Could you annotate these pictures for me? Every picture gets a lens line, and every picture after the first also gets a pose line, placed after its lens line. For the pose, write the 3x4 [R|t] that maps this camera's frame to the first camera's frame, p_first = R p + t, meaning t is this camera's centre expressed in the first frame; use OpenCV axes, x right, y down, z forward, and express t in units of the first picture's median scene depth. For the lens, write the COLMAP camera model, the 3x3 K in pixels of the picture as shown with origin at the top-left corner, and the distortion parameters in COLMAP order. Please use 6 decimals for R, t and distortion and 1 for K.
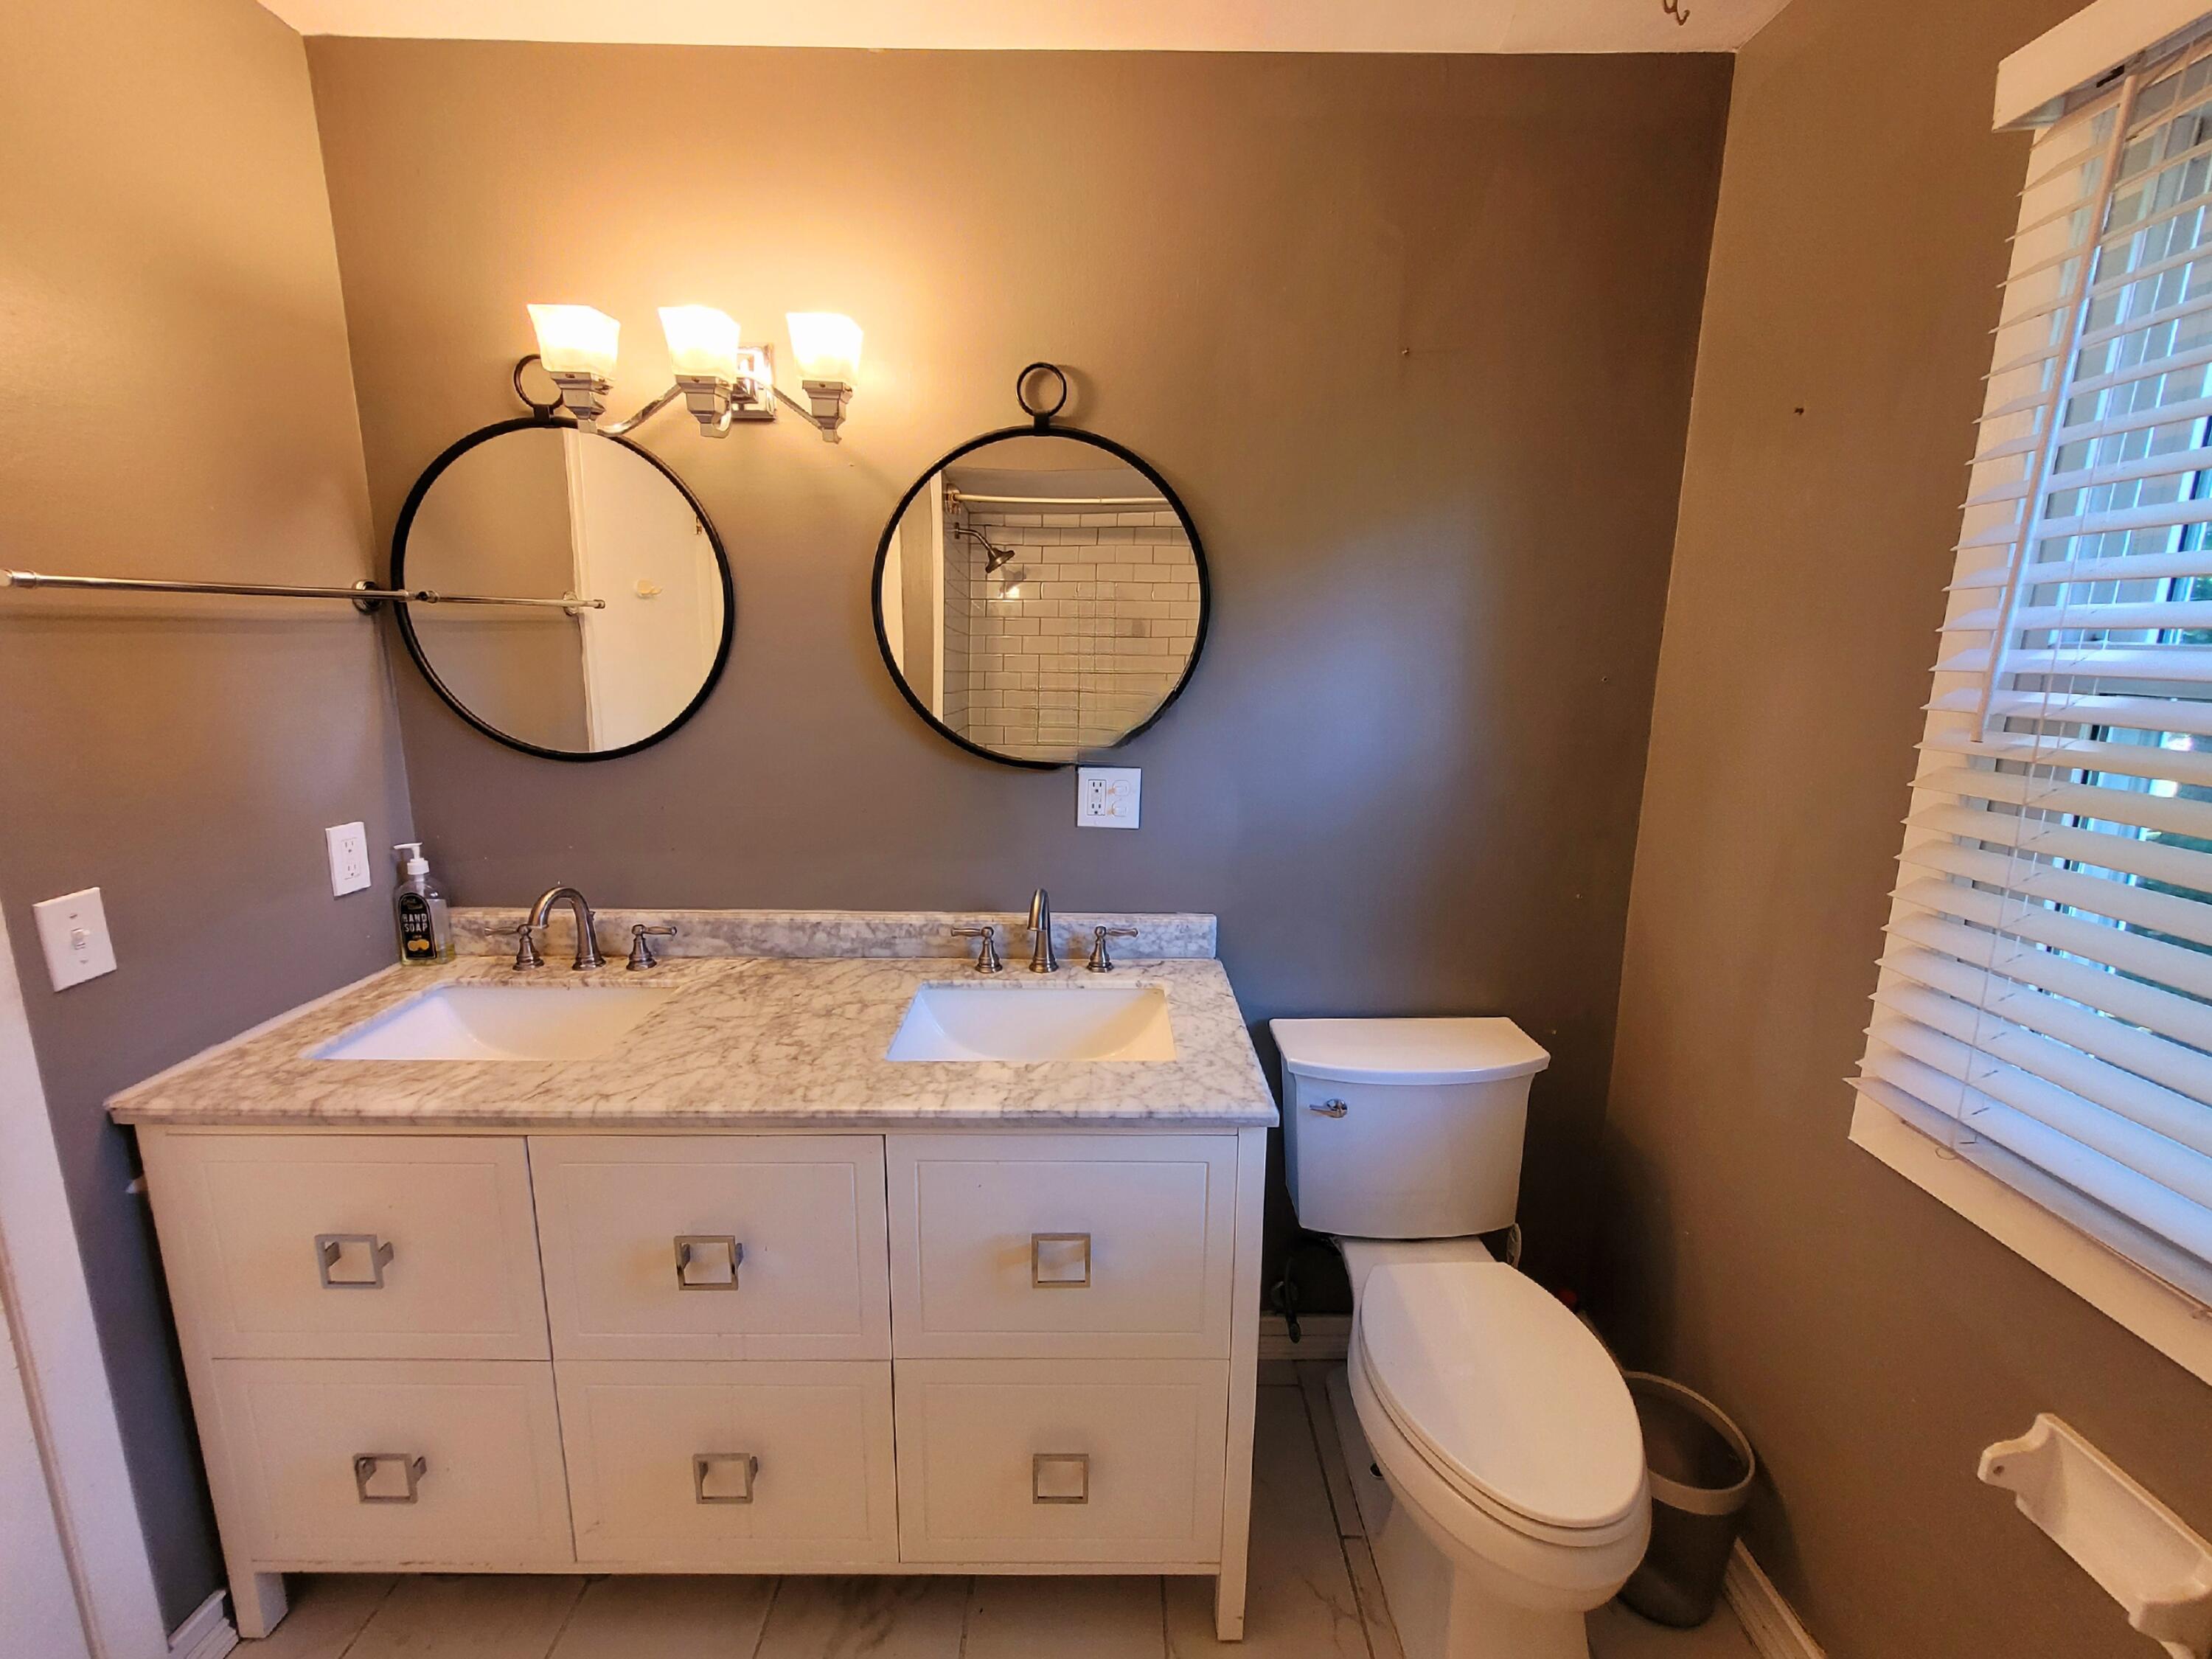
lens RADIAL K [[892.6, 0, 1099.2], [0, 892.6, 791.6], [0, 0, 1]] dist [-0.000823, 0.003558]
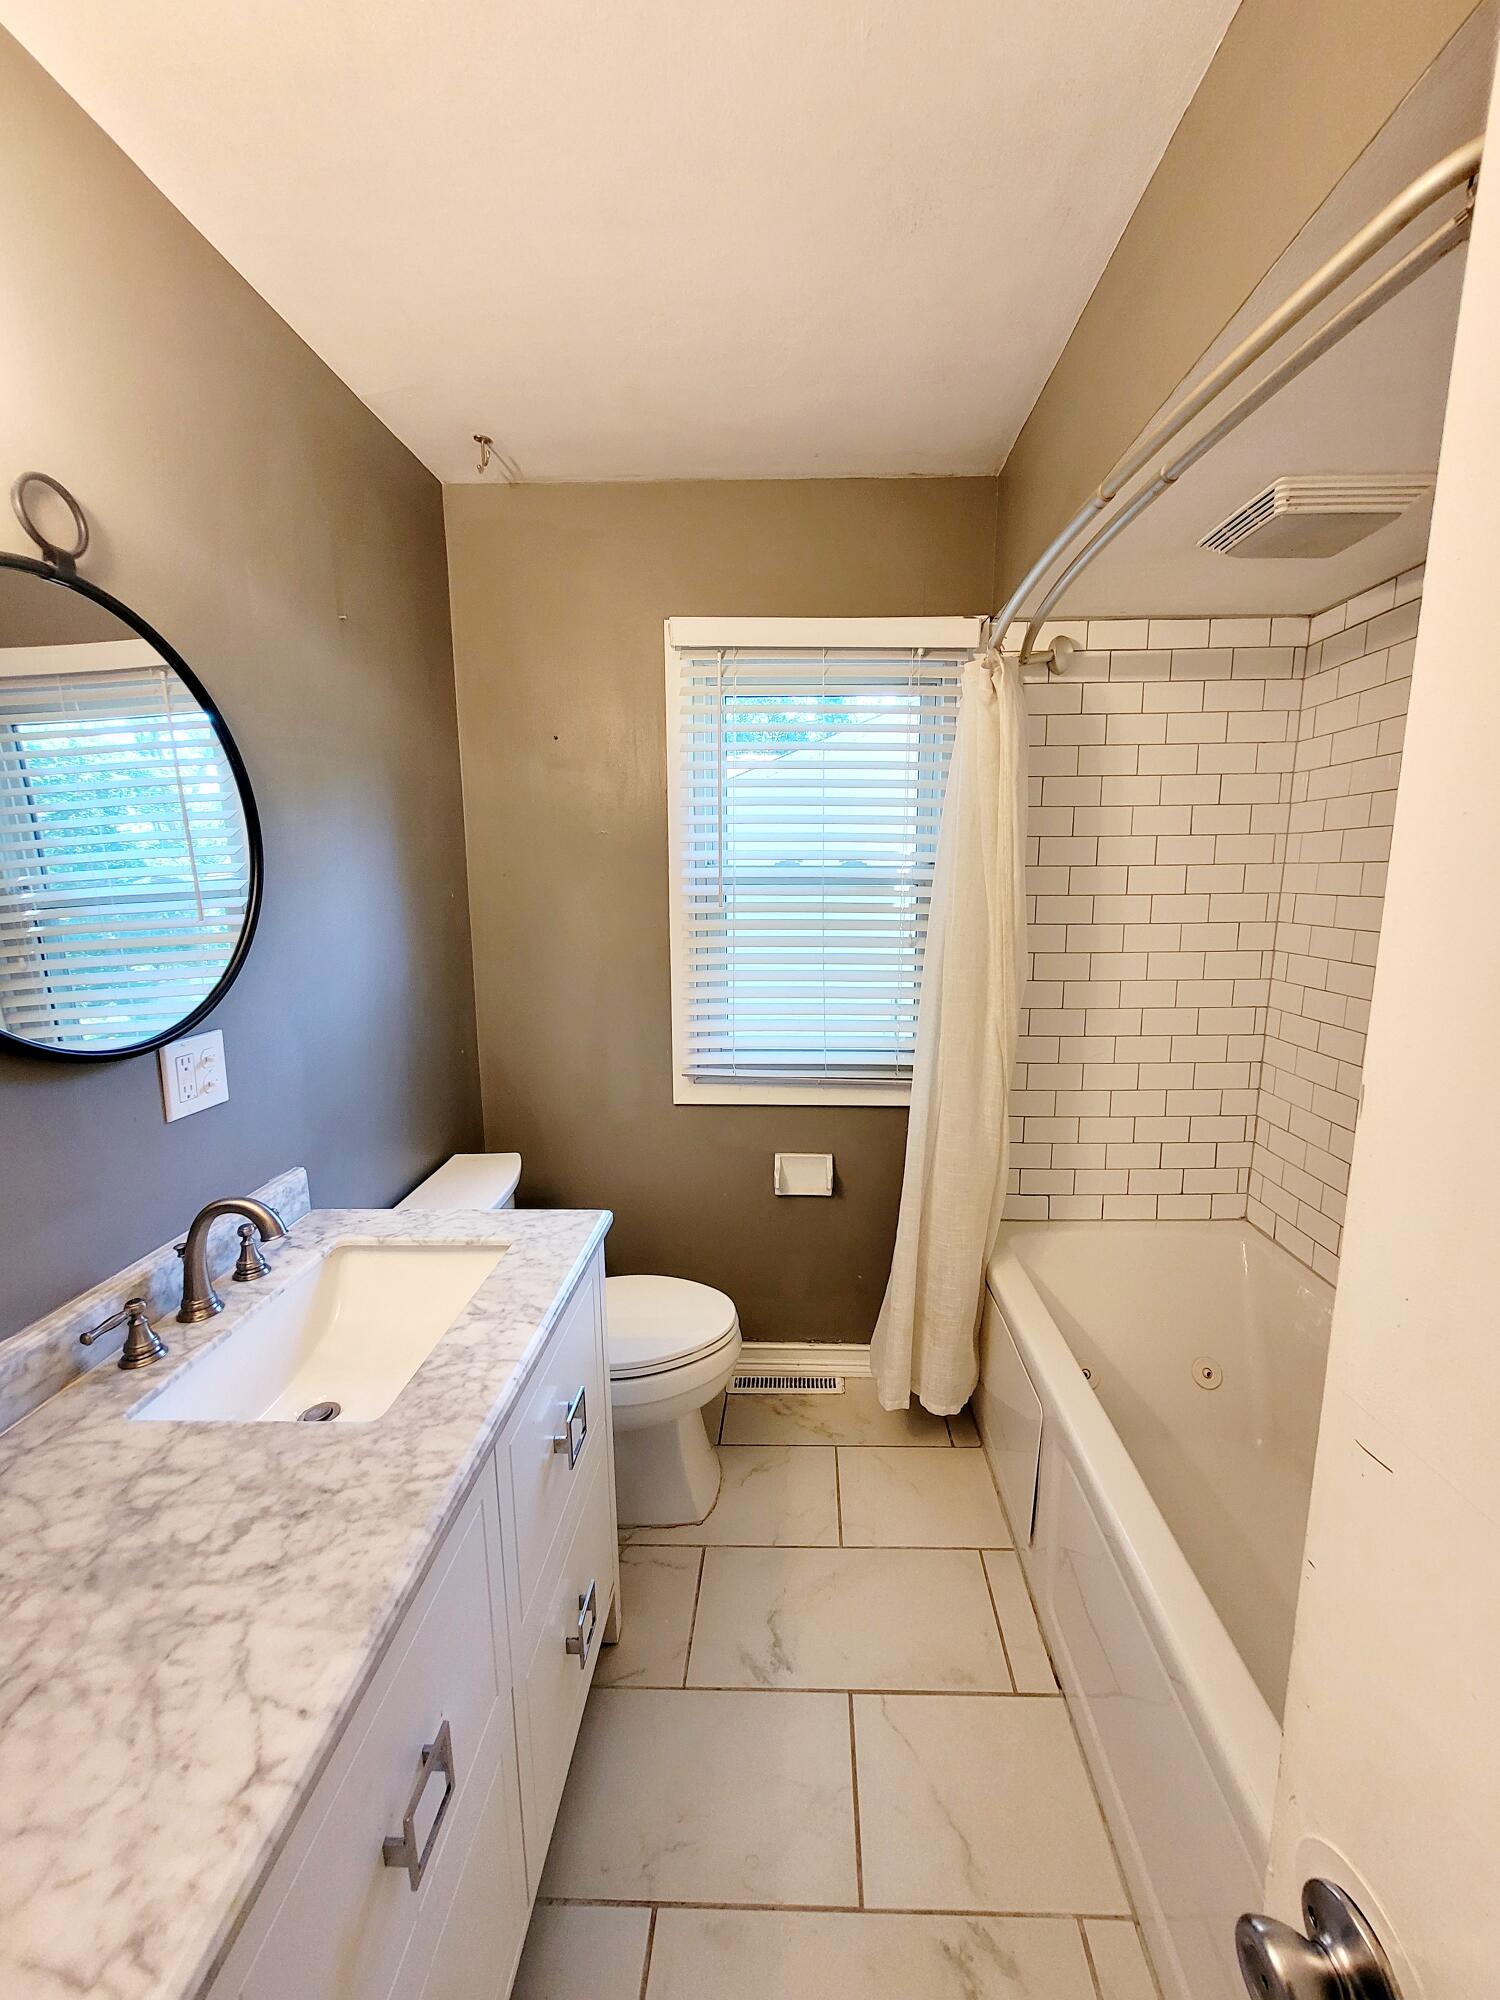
lens RADIAL K [[807.1, 0, 784.8], [0, 807.1, 1006.7], [0, 0, 1]] dist [-0.000823, 0.003558]
pose [[0.017979, -0.188025, 0.982000, -0.734286], [0.180979, 0.966547, 0.181752, -0.094198], [-0.983323, 0.174454, 0.051406, 0.474896]]
